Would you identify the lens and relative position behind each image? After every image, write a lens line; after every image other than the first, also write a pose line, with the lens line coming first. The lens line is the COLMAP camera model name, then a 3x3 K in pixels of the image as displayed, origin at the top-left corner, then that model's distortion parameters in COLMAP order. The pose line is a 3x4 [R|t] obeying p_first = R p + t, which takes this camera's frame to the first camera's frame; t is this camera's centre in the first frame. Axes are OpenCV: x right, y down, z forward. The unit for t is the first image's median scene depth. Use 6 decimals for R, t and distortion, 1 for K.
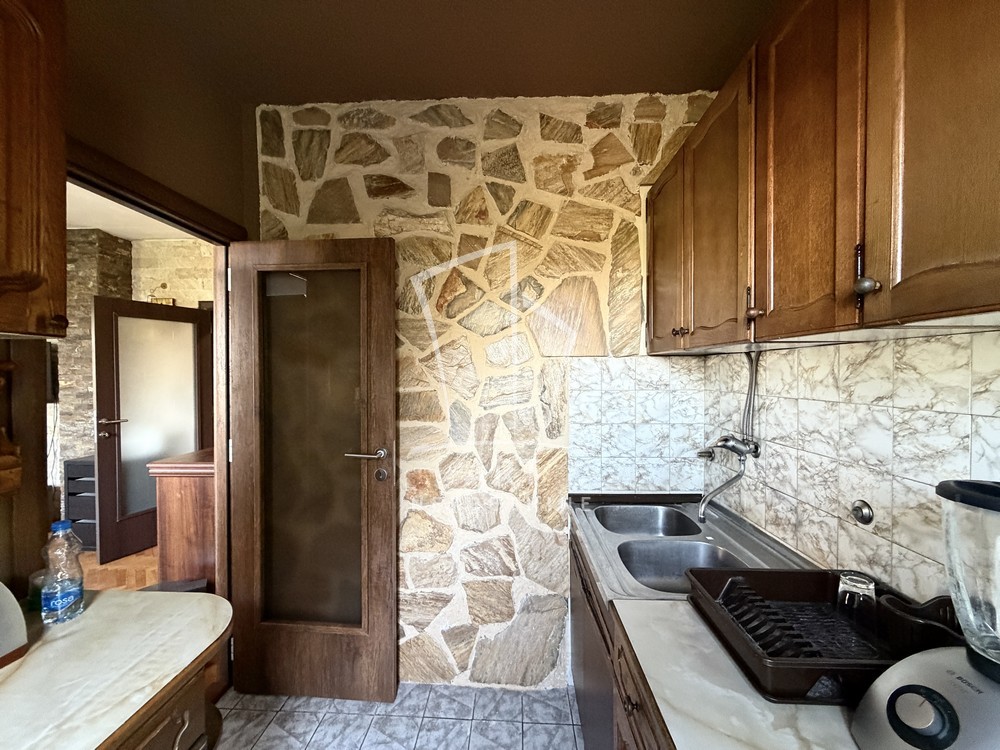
lens RADIAL K [[398.6, 0, 498.7], [0, 398.6, 377.0], [0, 0, 1]] dist [-0.000870, 0.000931]
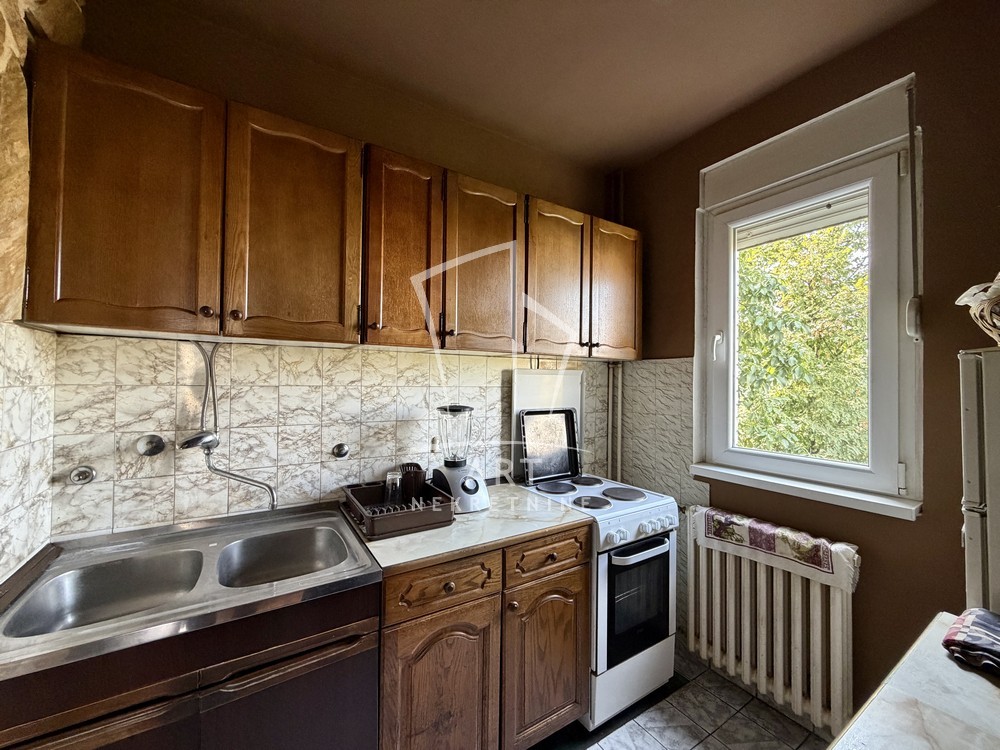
lens RADIAL K [[398.6, 0, 496.7], [0, 398.6, 376.7], [0, 0, 1]] dist [-0.000870, 0.000931]
pose [[-0.559634, 0.005092, 0.828724, -0.752394], [-0.001692, 0.999972, -0.007287, 0.036761], [-0.828738, -0.005480, -0.559610, 1.255929]]
